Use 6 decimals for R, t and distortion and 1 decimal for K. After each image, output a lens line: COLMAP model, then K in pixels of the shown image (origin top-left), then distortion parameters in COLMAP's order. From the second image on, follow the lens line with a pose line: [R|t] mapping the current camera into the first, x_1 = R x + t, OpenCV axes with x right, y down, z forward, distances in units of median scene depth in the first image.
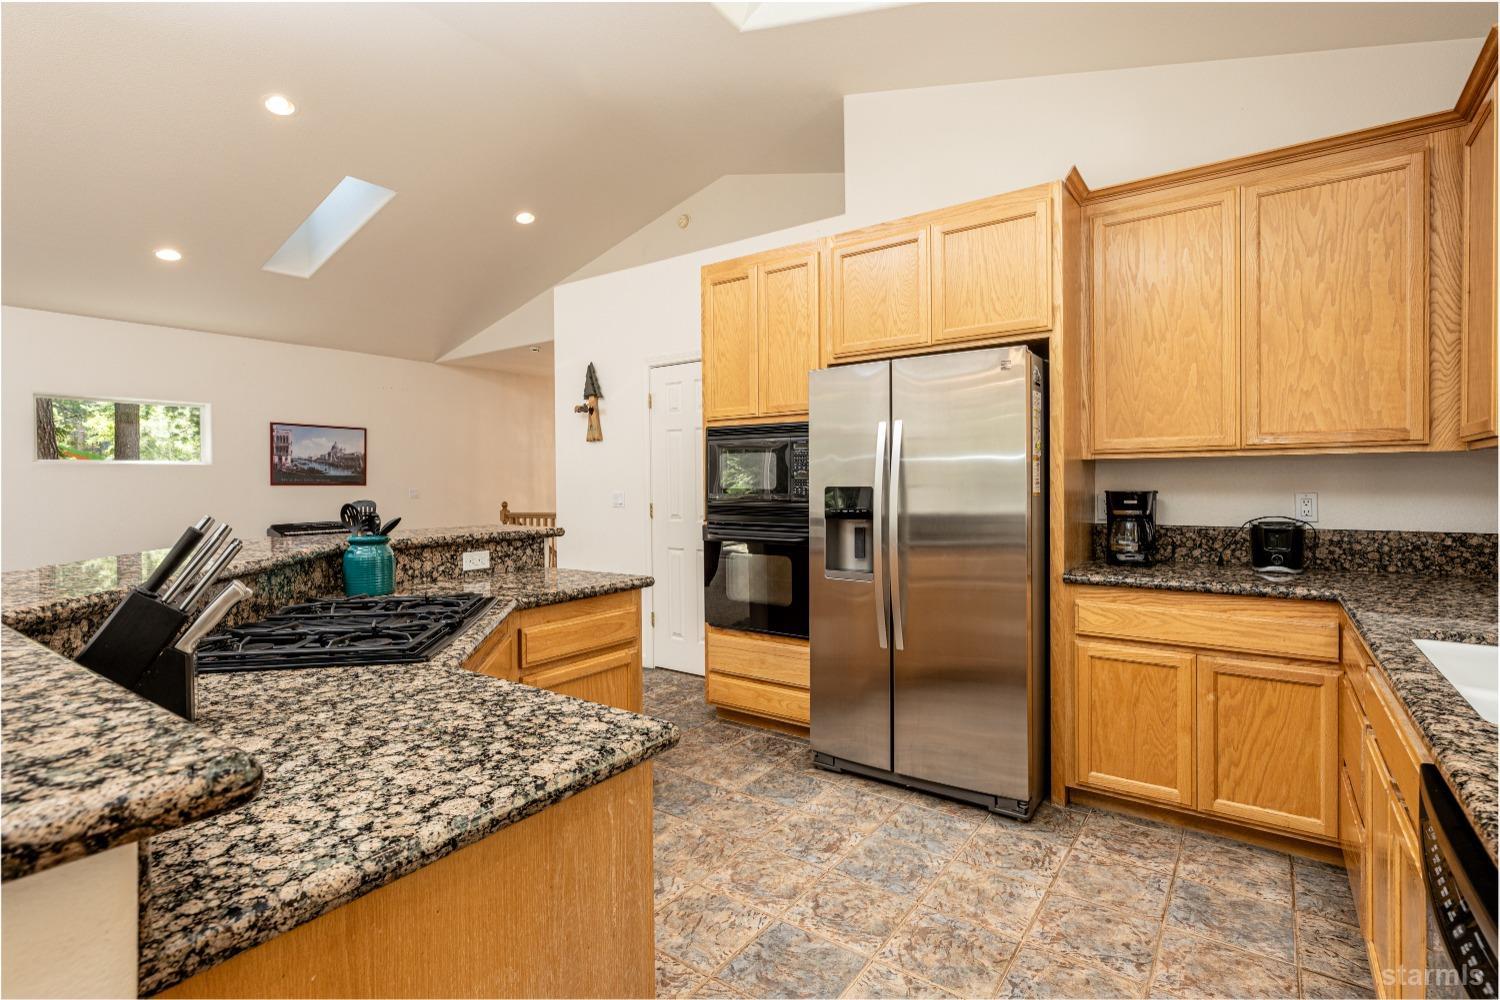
lens RADIAL K [[717.0, 0, 744.4], [0, 717.0, 486.9], [0, 0, 1]] dist [-0.006520, -0.000162]
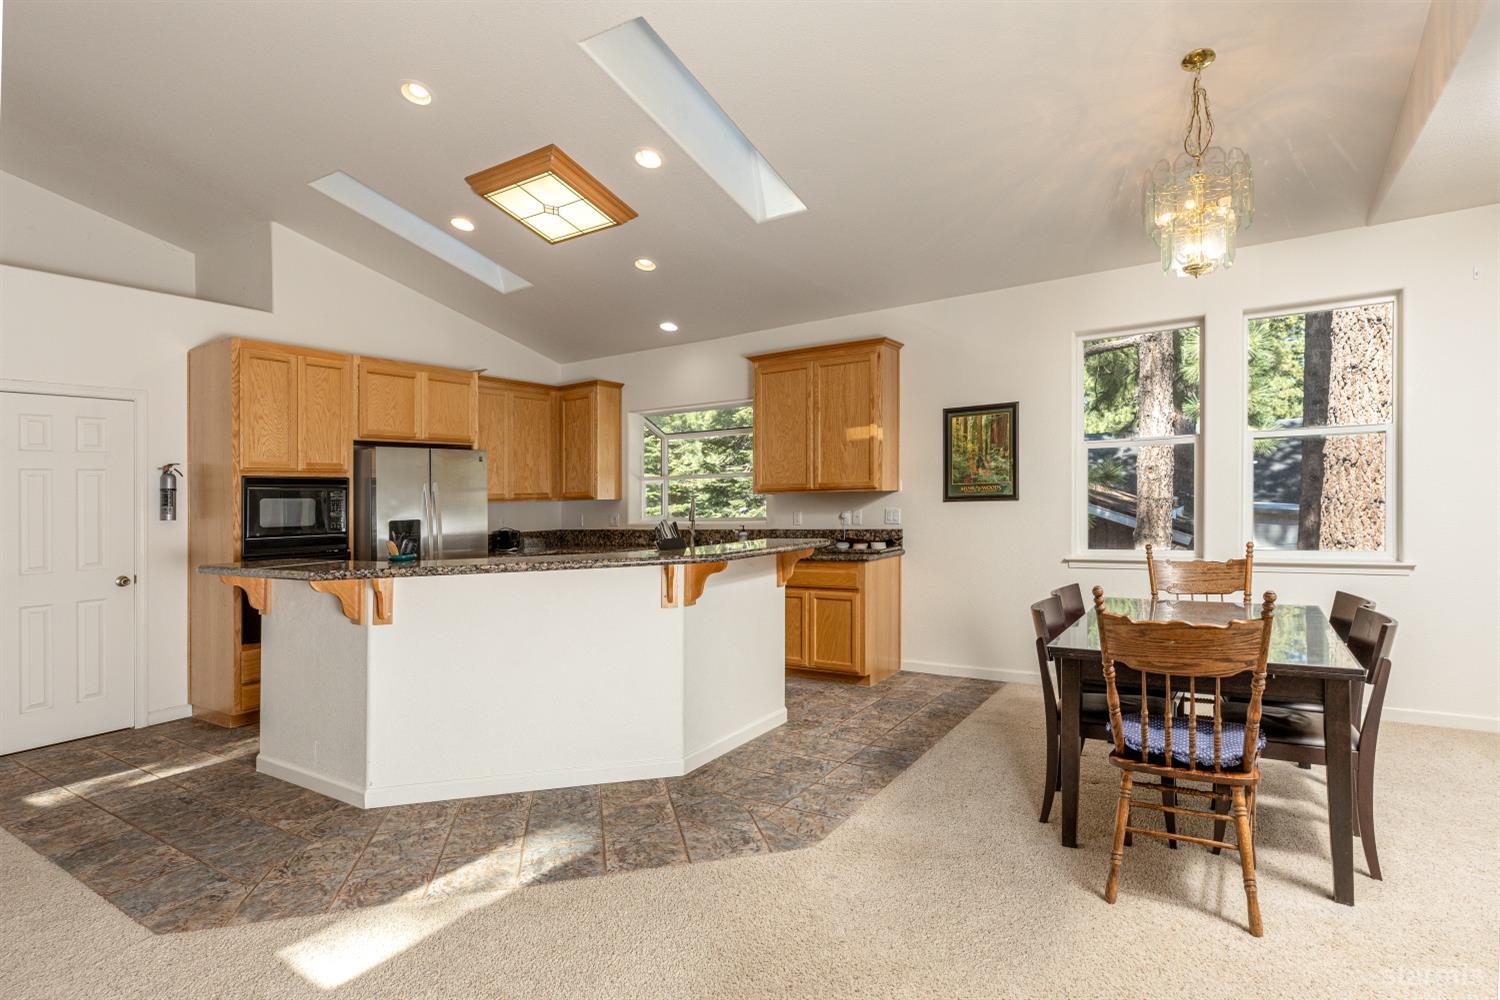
lens RADIAL K [[770.0, 0, 741.1], [0, 770.0, 489.1], [0, 0, 1]] dist [0.003742, 0.000301]
pose [[-0.054694, 0.023050, 0.998237, -1.928198], [0.035350, 0.999151, -0.021135, -0.008567], [-0.997877, 0.034132, -0.055463, 0.370635]]
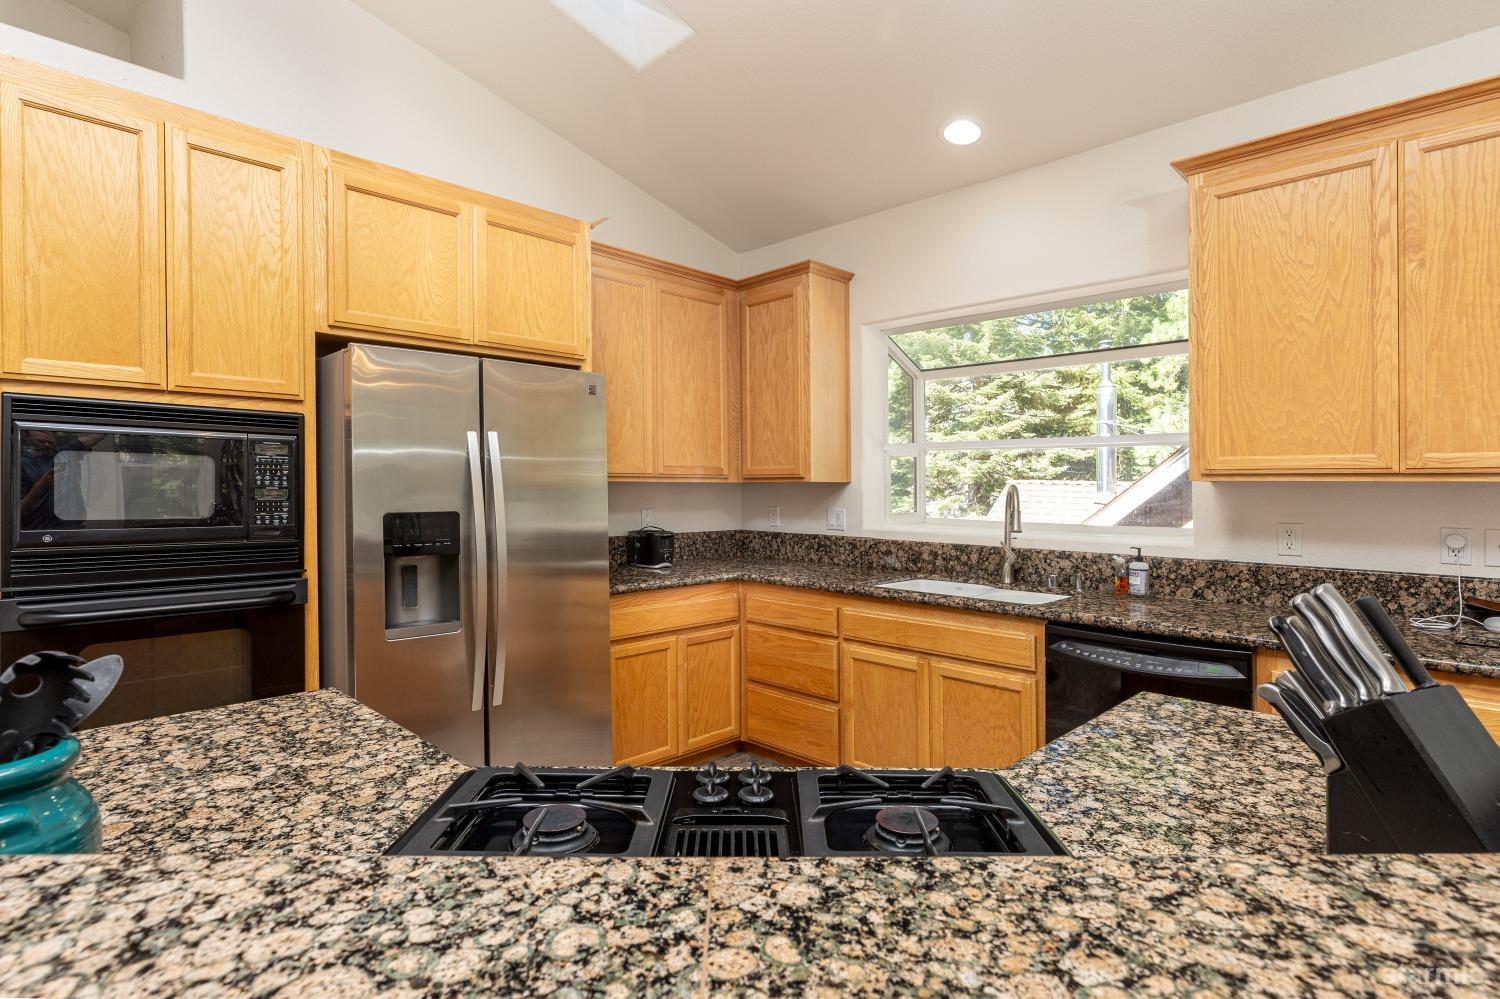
lens RADIAL K [[762.8, 0, 749.1], [0, 762.8, 484.3], [0, 0, 1]] dist [0.002440, 0.000789]
pose [[0.144203, 0.010146, 0.989496, -0.680006], [0.001622, 0.999944, -0.010489, -0.024100], [-0.989547, 0.003118, 0.144178, 0.622708]]
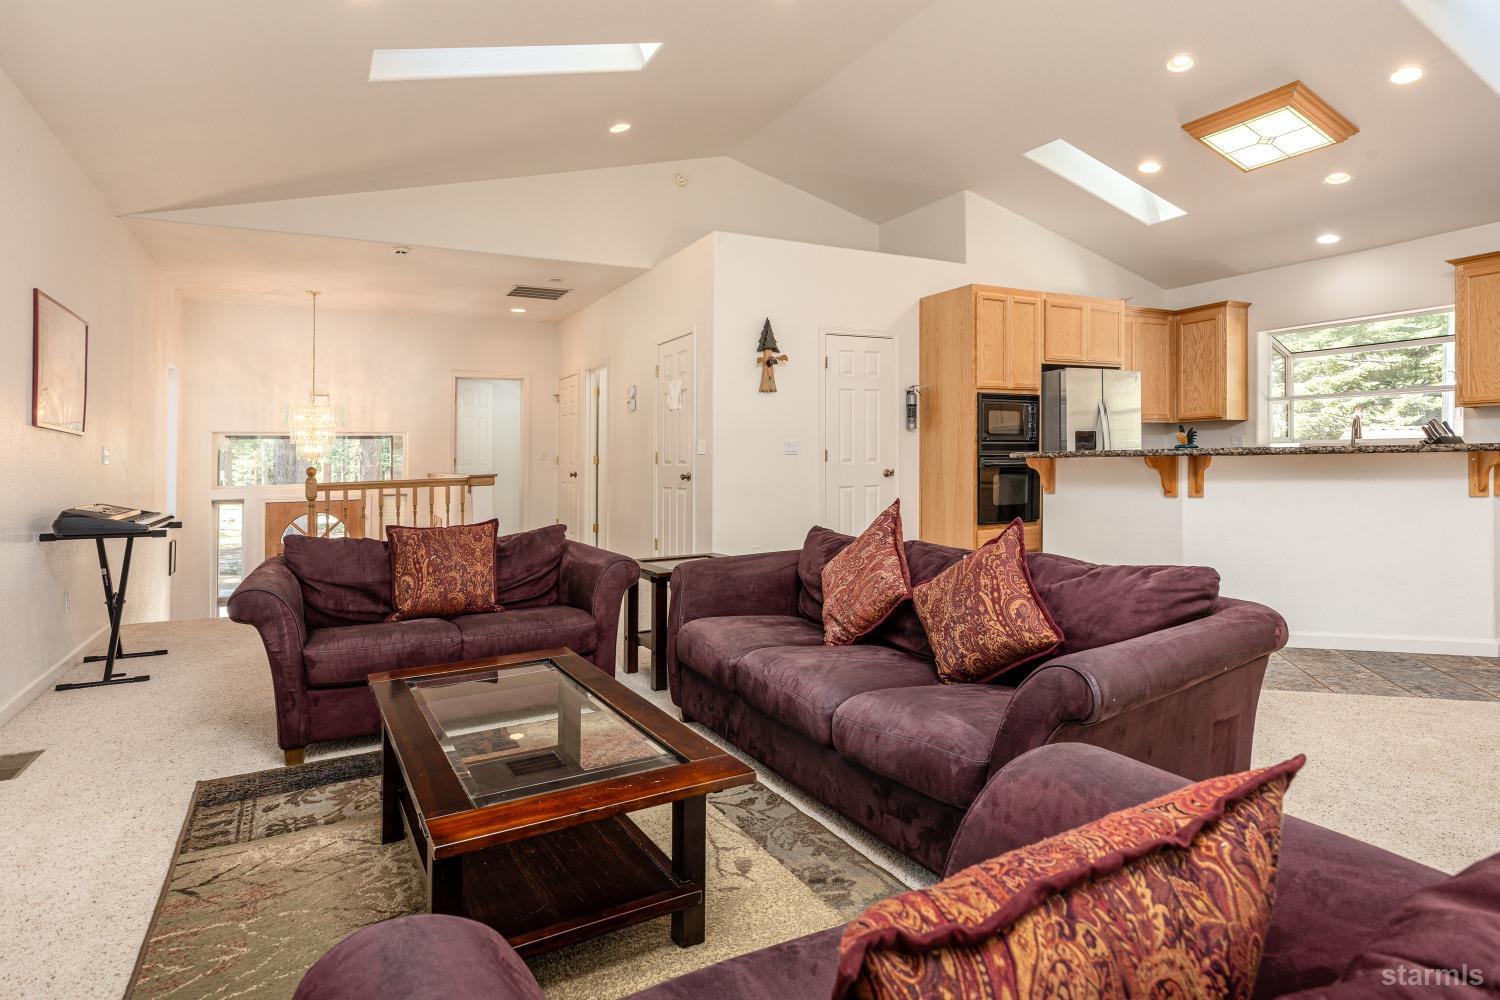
lens RADIAL K [[808.5, 0, 736.3], [0, 808.5, 442.0], [0, 0, 1]] dist [0.000837, -0.000125]
pose [[0.444603, 0.017901, 0.895549, -2.546877], [0.017672, 0.999430, -0.028751, 0.084992], [-0.895553, 0.028609, 0.444033, 1.014616]]
